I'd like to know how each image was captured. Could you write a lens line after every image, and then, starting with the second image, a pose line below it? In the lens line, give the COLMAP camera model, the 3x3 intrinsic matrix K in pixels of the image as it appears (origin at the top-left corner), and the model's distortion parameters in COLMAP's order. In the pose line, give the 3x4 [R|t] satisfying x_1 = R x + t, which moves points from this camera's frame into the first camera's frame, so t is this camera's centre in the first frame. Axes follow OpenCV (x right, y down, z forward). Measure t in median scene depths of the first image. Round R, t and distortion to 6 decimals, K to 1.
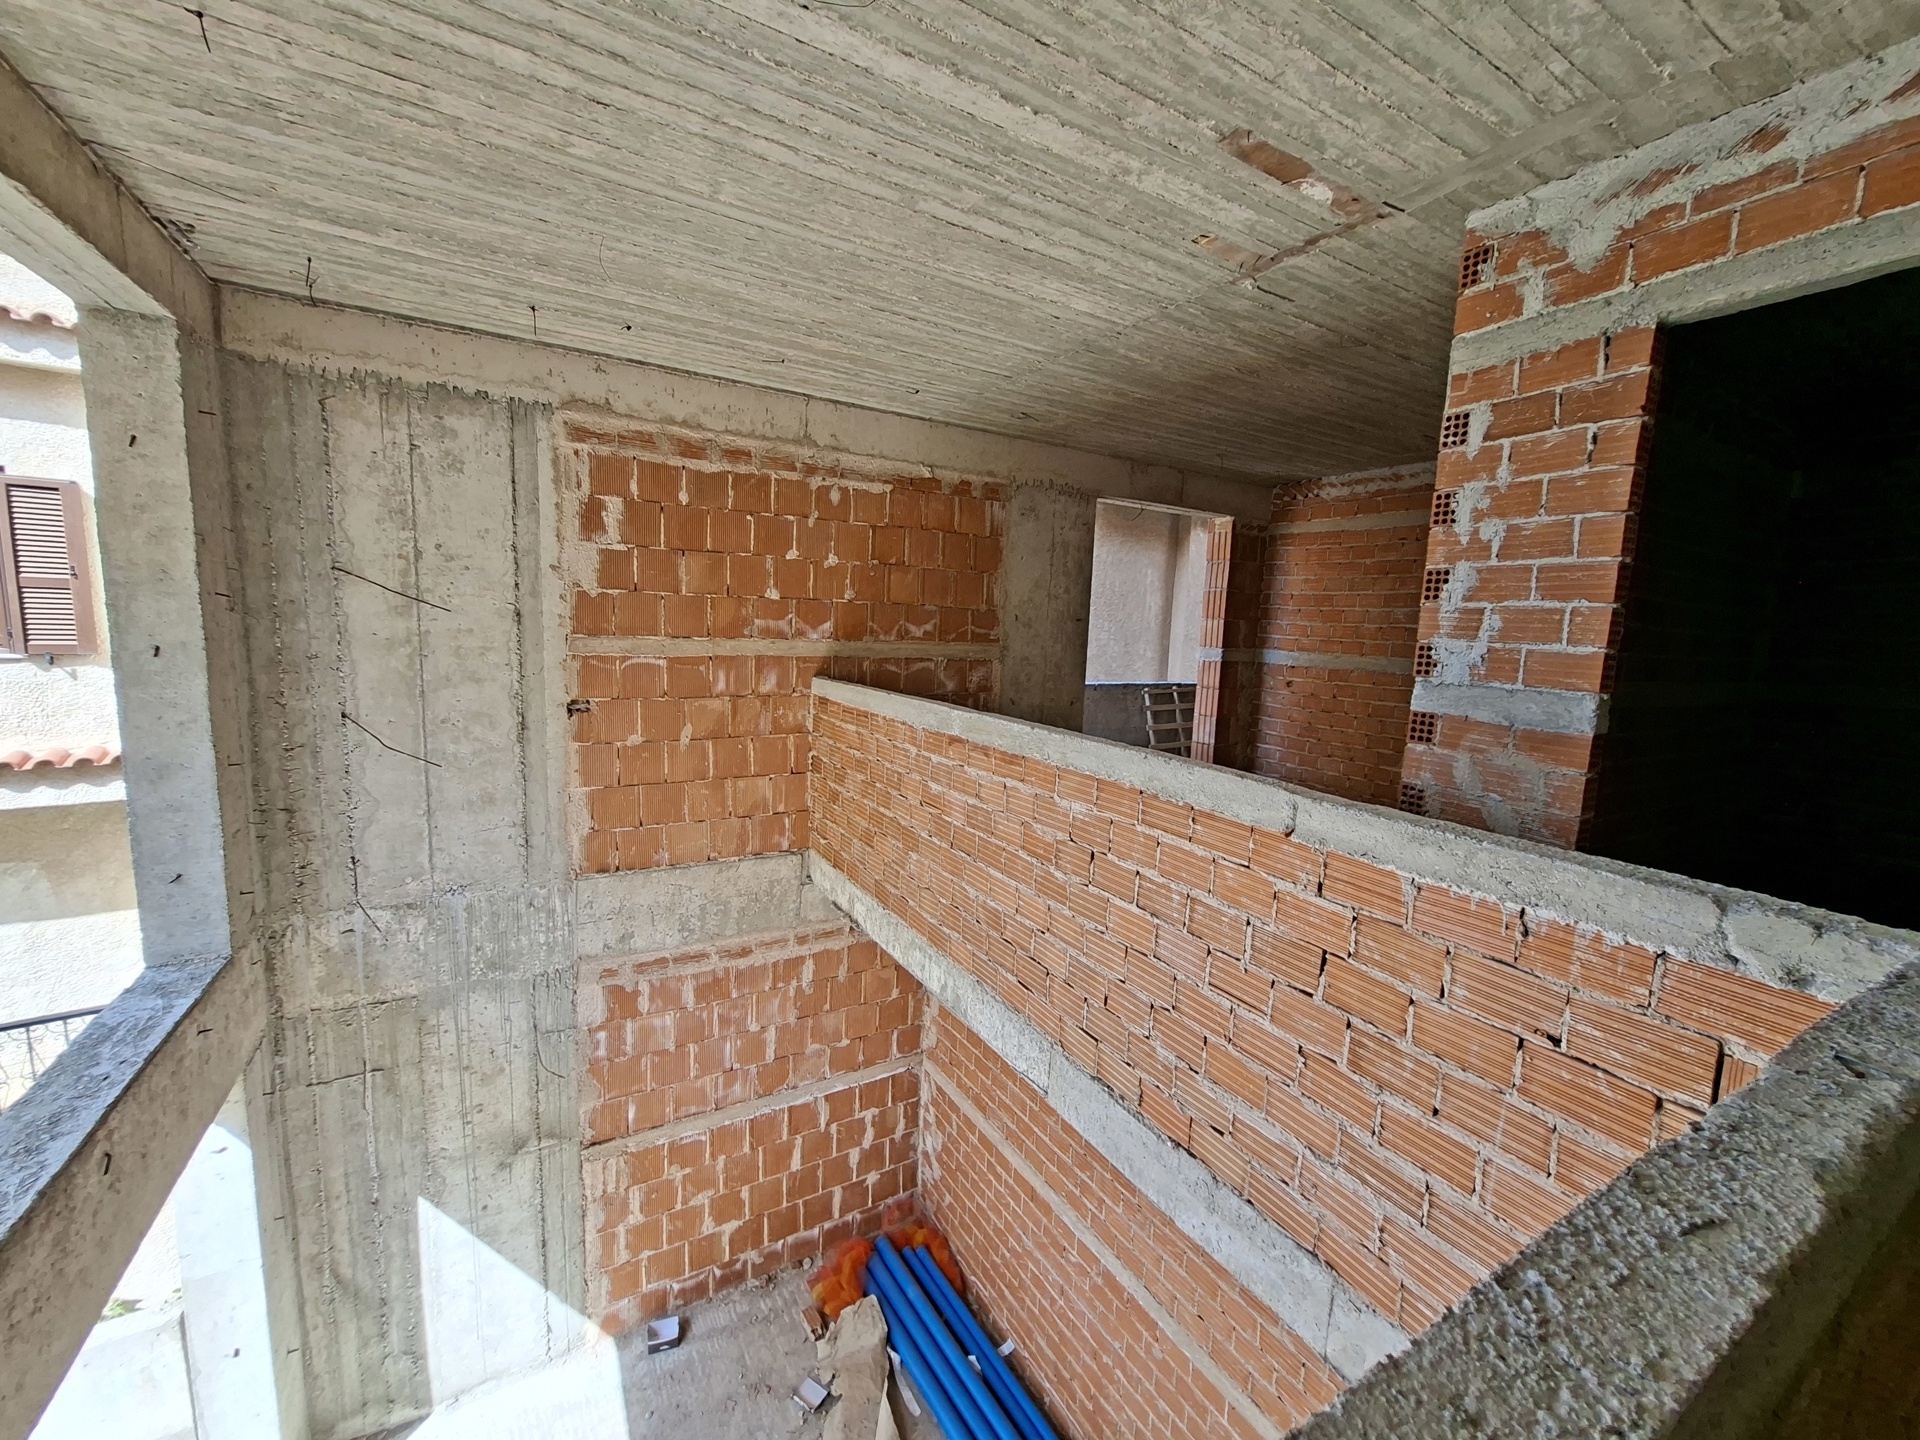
lens RADIAL K [[755.9, 0, 964.4], [0, 755.9, 723.4], [0, 0, 1]] dist [-0.008285, 0.001354]
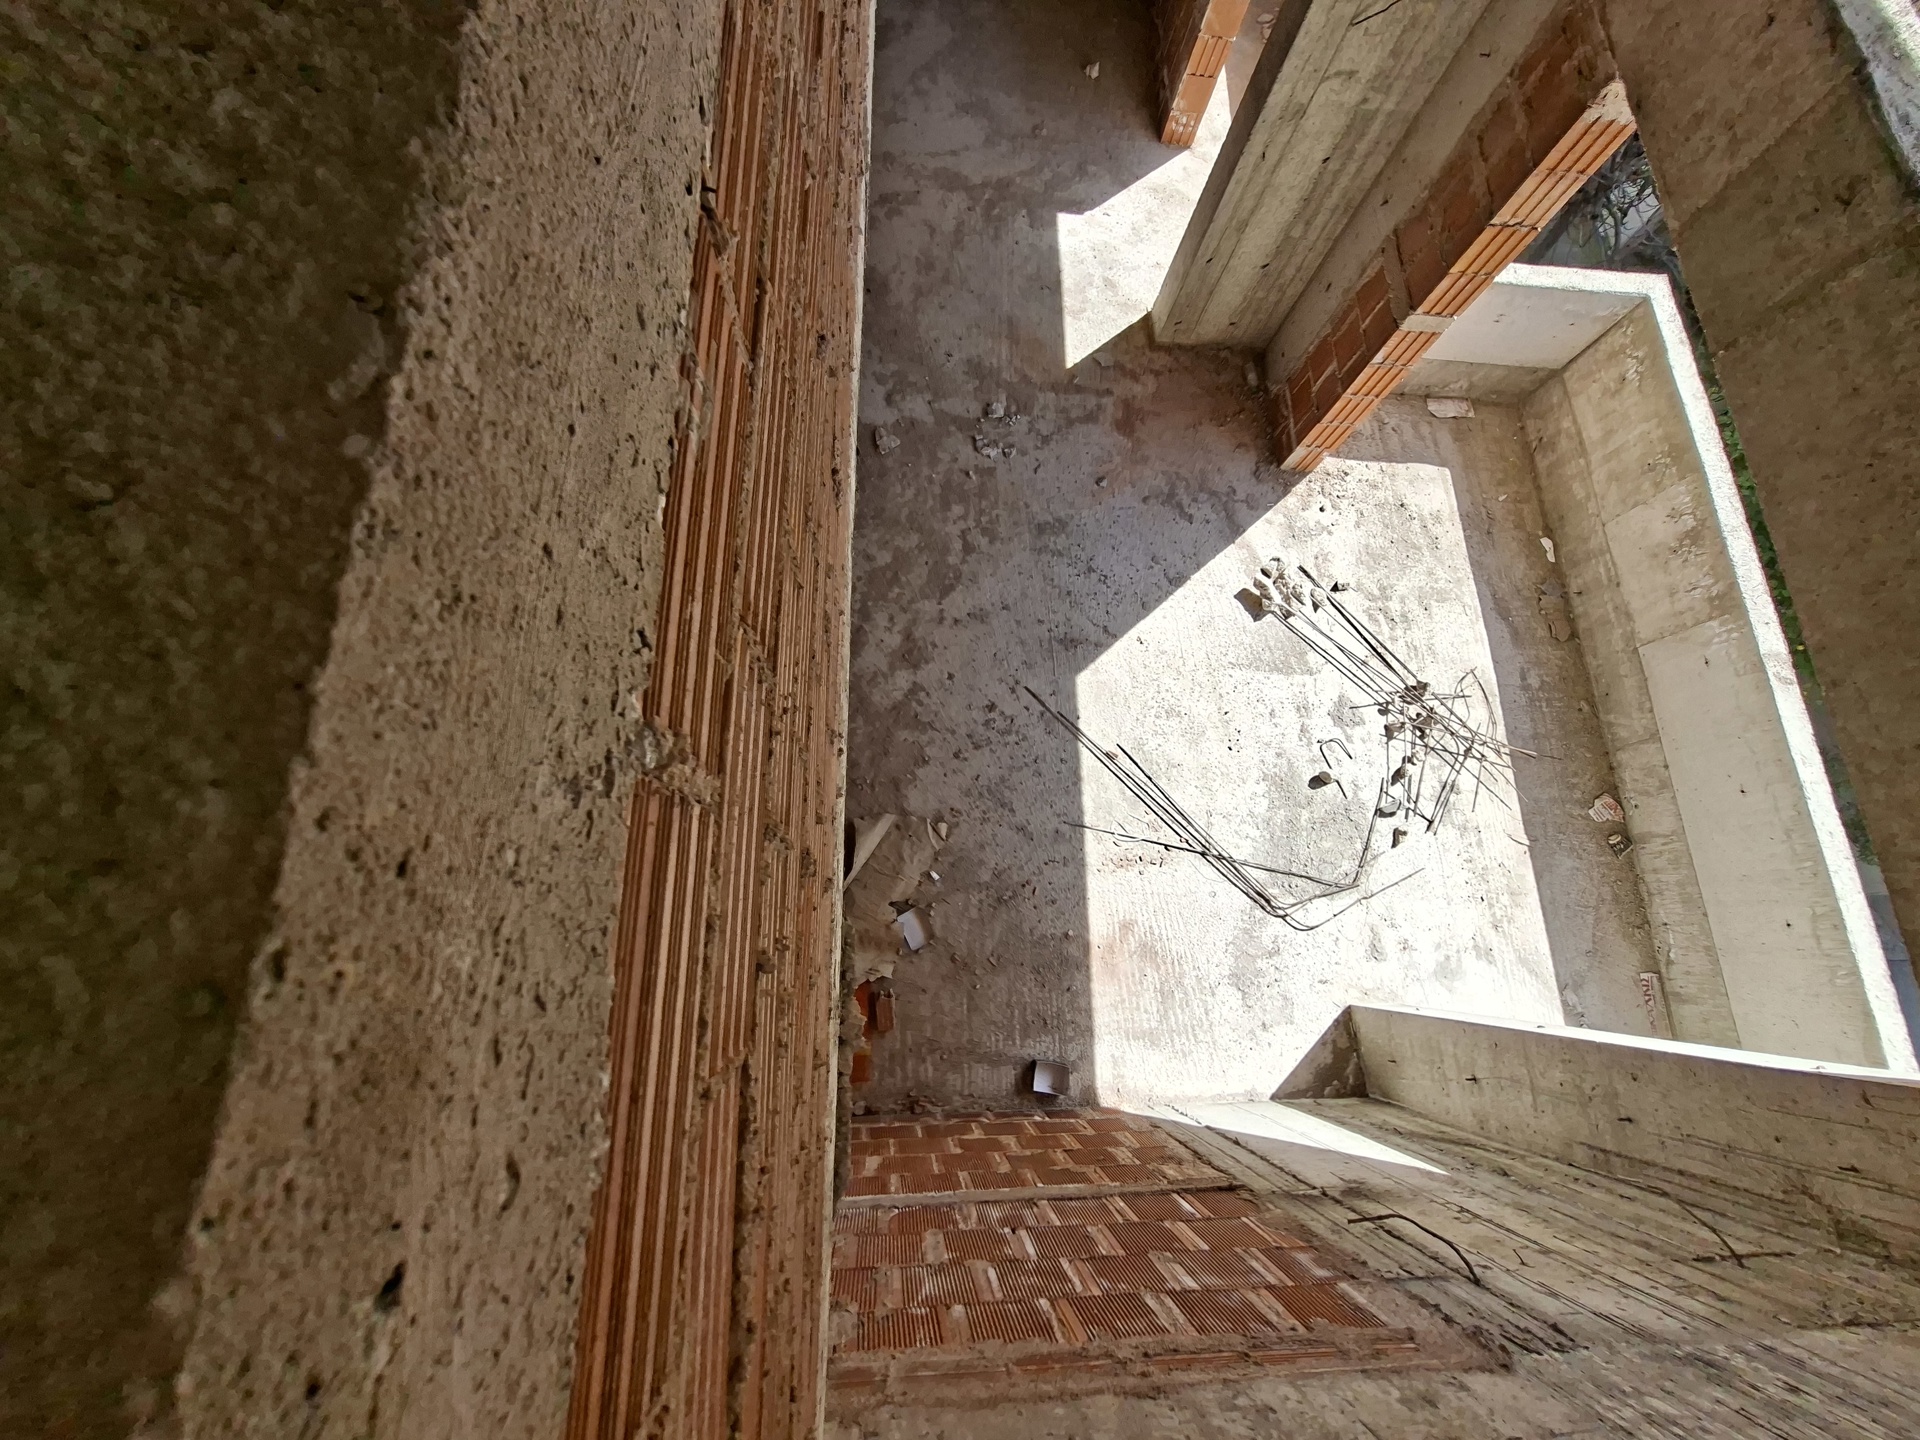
lens RADIAL K [[755.9, 0, 961.8], [0, 755.9, 714.8], [0, 0, 1]] dist [-0.008285, 0.001354]
pose [[-0.854514, -0.519316, 0.010796, -0.112757], [-0.072226, 0.139376, 0.987602, -0.049725], [-0.514382, 0.843140, -0.156607, 0.778455]]
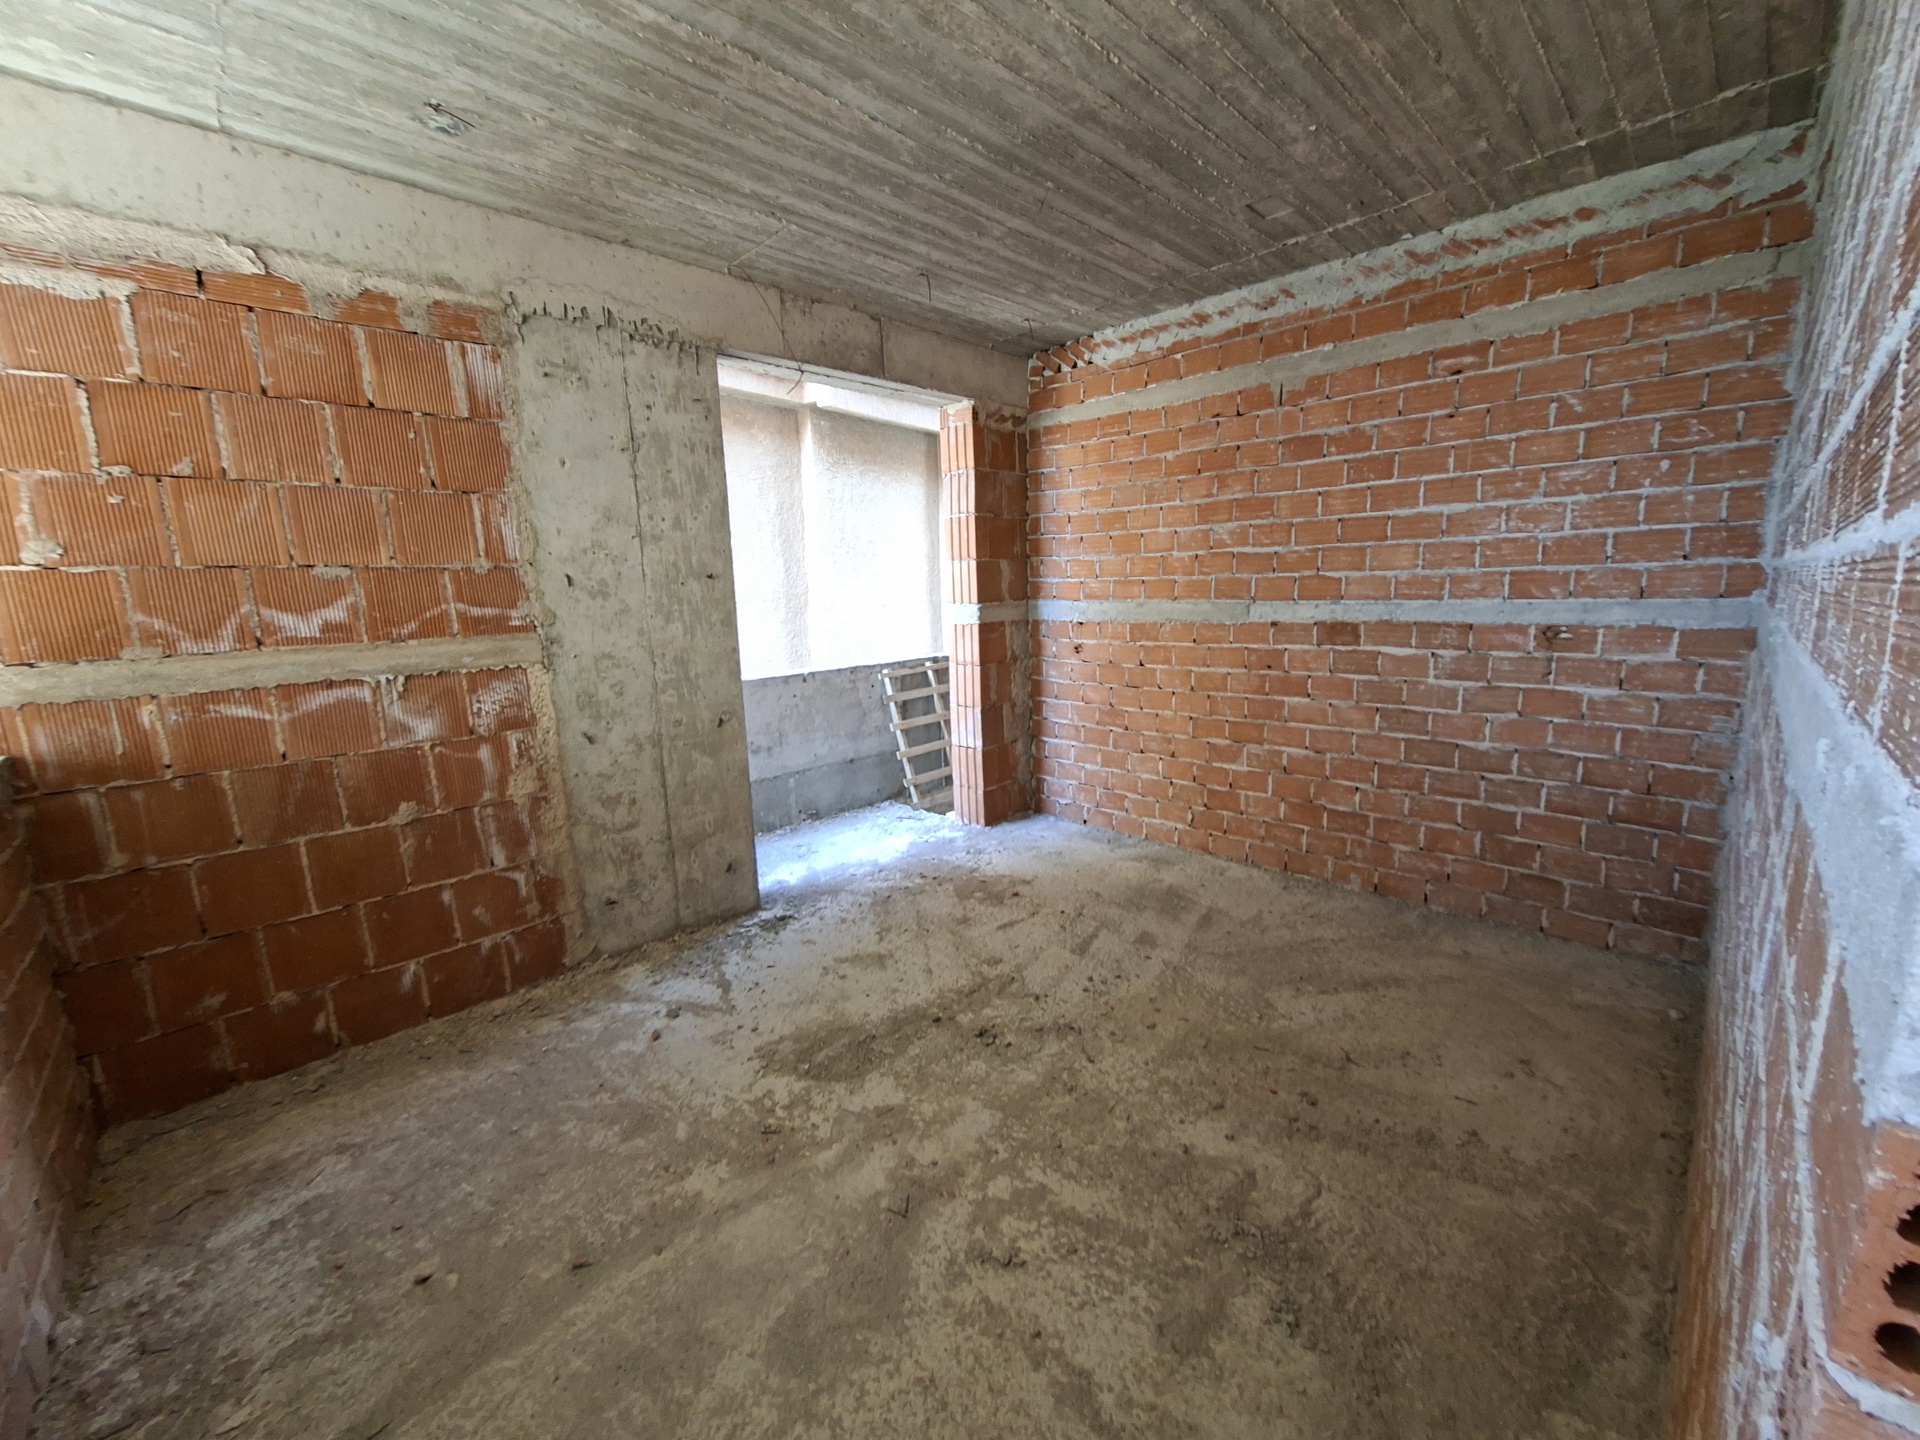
lens RADIAL K [[755.9, 0, 963.5], [0, 755.9, 714.9], [0, 0, 1]] dist [-0.008285, 0.001354]
pose [[0.967533, -0.112030, 0.226560, 0.218892], [0.103028, 0.993359, 0.051213, -0.049892], [-0.230793, -0.026208, 0.972650, 0.463849]]
